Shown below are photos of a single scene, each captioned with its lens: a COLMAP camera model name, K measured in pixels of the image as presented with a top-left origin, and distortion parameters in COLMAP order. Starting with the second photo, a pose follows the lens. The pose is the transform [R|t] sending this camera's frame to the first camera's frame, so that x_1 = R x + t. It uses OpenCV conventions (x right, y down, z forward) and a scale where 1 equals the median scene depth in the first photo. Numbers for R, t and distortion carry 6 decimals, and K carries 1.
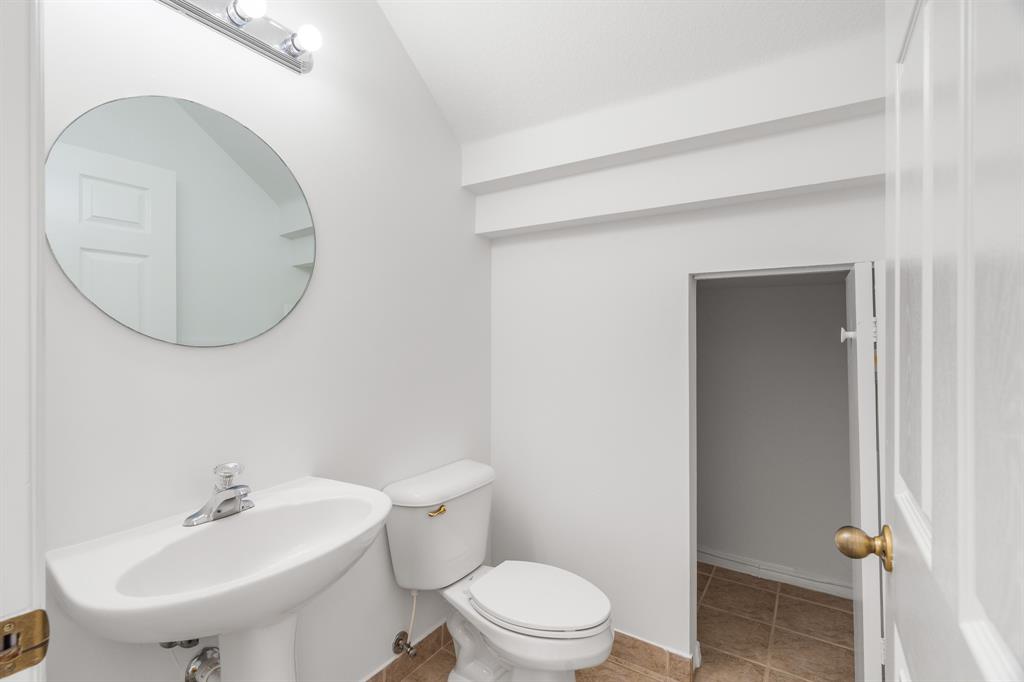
lens RADIAL K [[461.2, 0, 512.2], [0, 461.2, 337.8], [0, 0, 1]] dist [-0.002388, 0.001111]
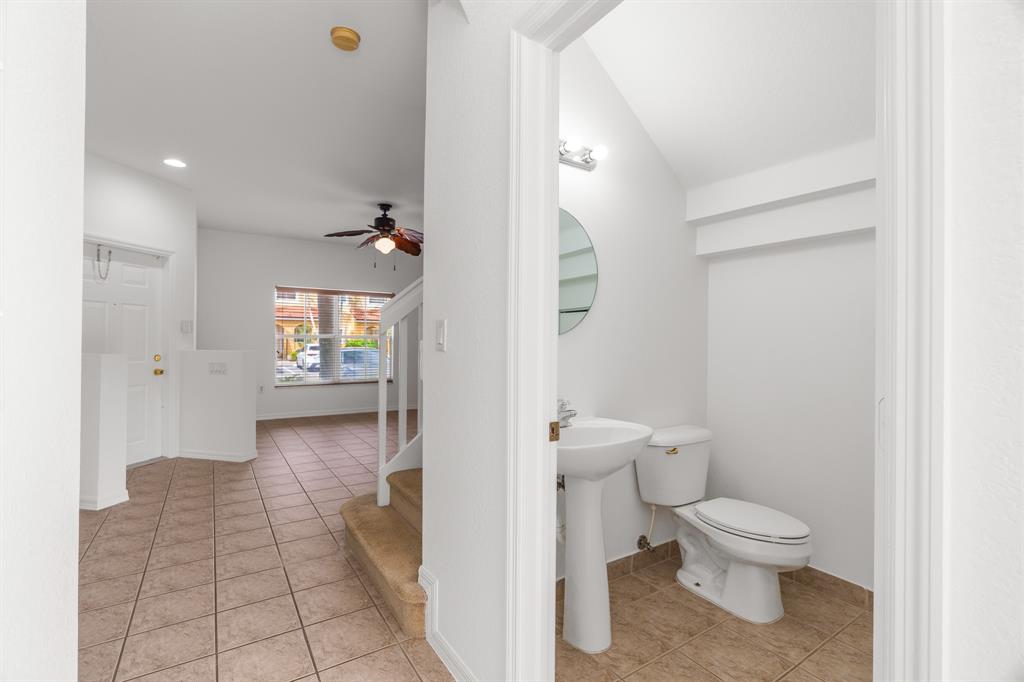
lens RADIAL K [[461.2, 0, 508.8], [0, 461.2, 334.4], [0, 0, 1]] dist [-0.002388, 0.001111]
pose [[0.917334, 0.007577, -0.398046, -0.055042], [-0.013738, 0.999826, -0.012628, 0.029399], [0.397881, 0.017052, 0.917279, -0.526314]]
